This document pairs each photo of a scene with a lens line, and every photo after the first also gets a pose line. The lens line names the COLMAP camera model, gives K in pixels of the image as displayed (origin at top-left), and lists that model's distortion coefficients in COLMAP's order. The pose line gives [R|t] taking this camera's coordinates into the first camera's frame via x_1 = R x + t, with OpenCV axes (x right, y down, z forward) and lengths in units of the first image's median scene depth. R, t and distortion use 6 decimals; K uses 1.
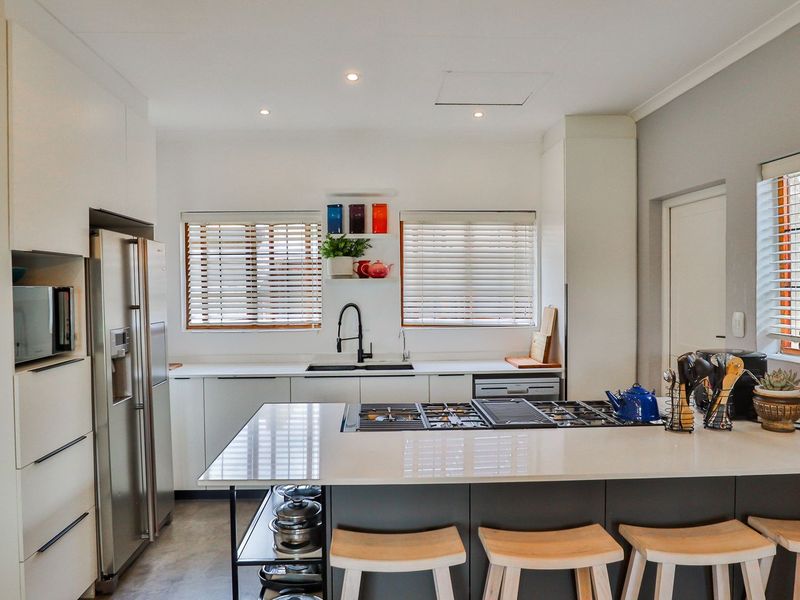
lens RADIAL K [[600.0, 0, 400.0], [0, 600.0, 300.0], [0, 0, 1]] dist [-0.063643, 0.045118]
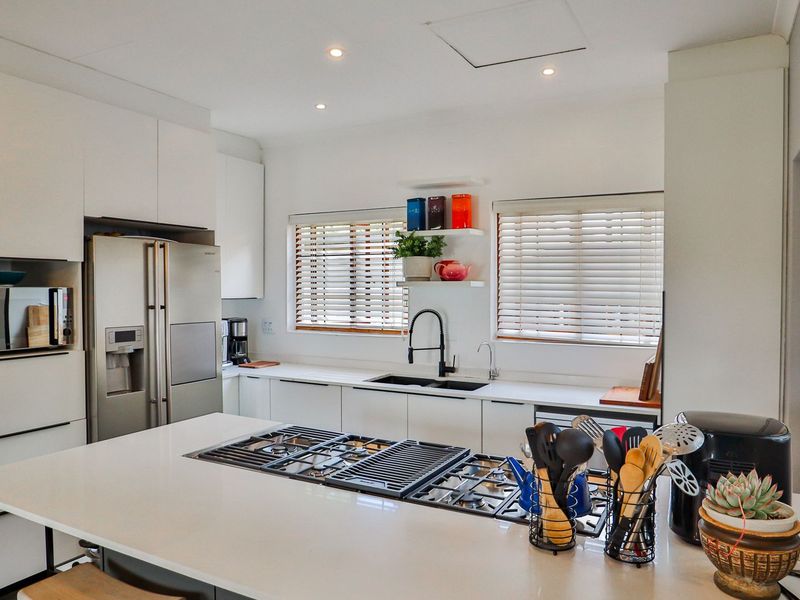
lens RADIAL K [[600.0, 0, 400.0], [0, 600.0, 300.0], [0, 0, 1]] dist [-0.063643, 0.045118]
pose [[0.857438, 0.023243, -0.514062, 0.343292], [-0.023331, 0.999708, 0.006285, -0.012591], [0.514058, 0.006604, 0.857730, 0.222442]]
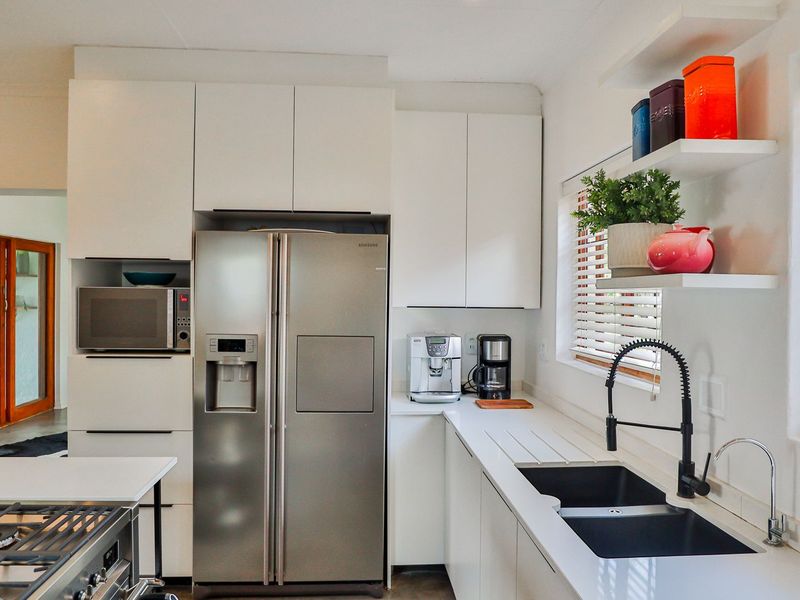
lens RADIAL K [[600.0, 0, 400.0], [0, 600.0, 300.0], [0, 0, 1]] dist [-0.063643, 0.045118]
pose [[0.020000, 0.019353, -0.999613, 0.315557], [-0.036776, 0.999150, 0.018609, -0.021771], [0.999123, 0.036389, 0.020694, 0.836968]]
